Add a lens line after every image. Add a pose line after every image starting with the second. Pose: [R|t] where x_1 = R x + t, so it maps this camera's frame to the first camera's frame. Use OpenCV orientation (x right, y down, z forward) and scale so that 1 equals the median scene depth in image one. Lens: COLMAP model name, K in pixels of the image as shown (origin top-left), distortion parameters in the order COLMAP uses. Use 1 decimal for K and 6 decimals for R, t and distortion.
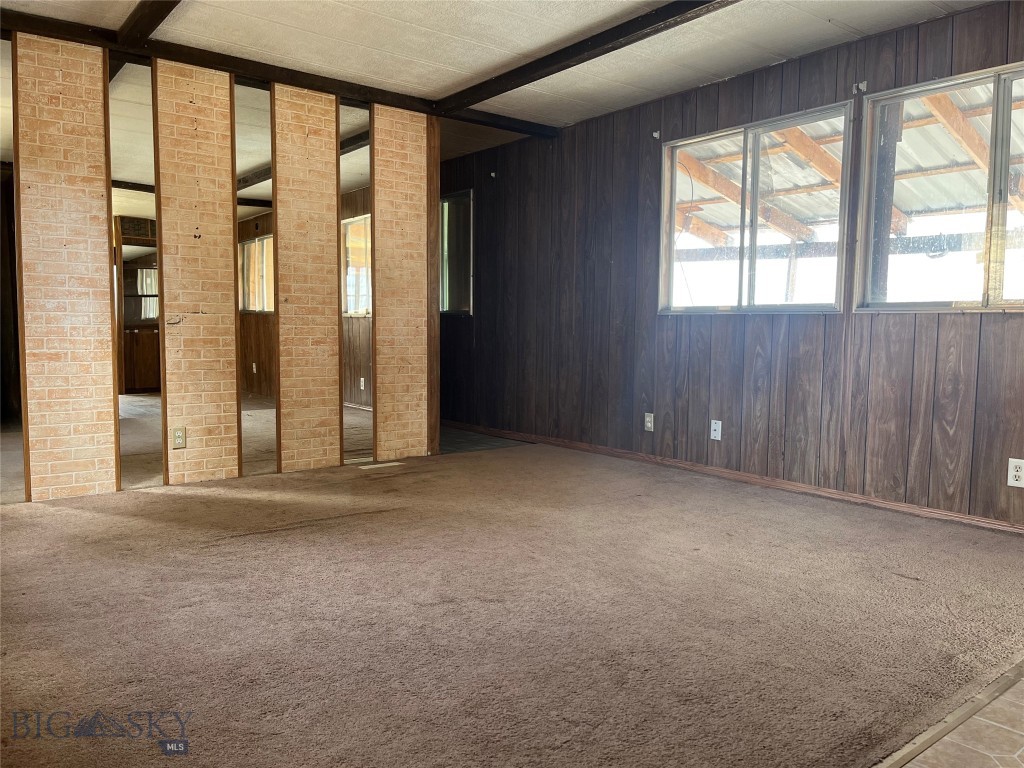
lens RADIAL K [[773.2, 0, 510.9], [0, 773.2, 381.5], [0, 0, 1]] dist [0.053398, -0.076775]
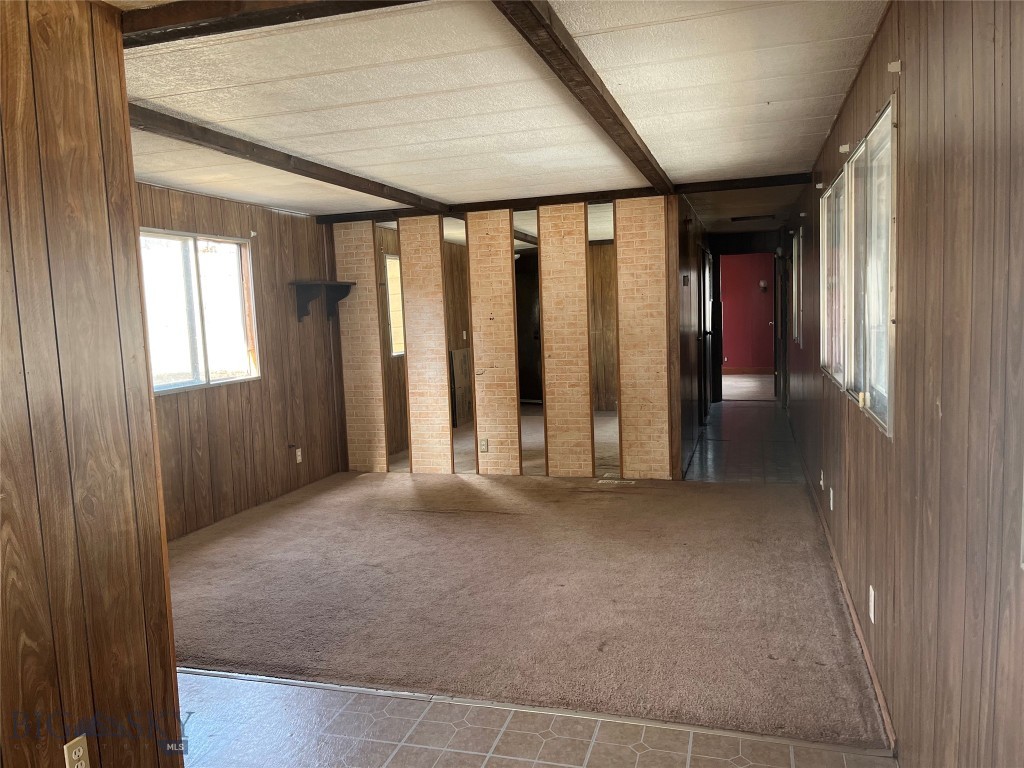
lens RADIAL K [[773.2, 0, 507.6], [0, 773.2, 385.2], [0, 0, 1]] dist [0.053398, -0.076775]
pose [[0.563641, 0.048960, -0.824567, 0.868112], [-0.012951, 0.998643, 0.050443, -0.126682], [0.825918, -0.017753, 0.563510, 0.143893]]
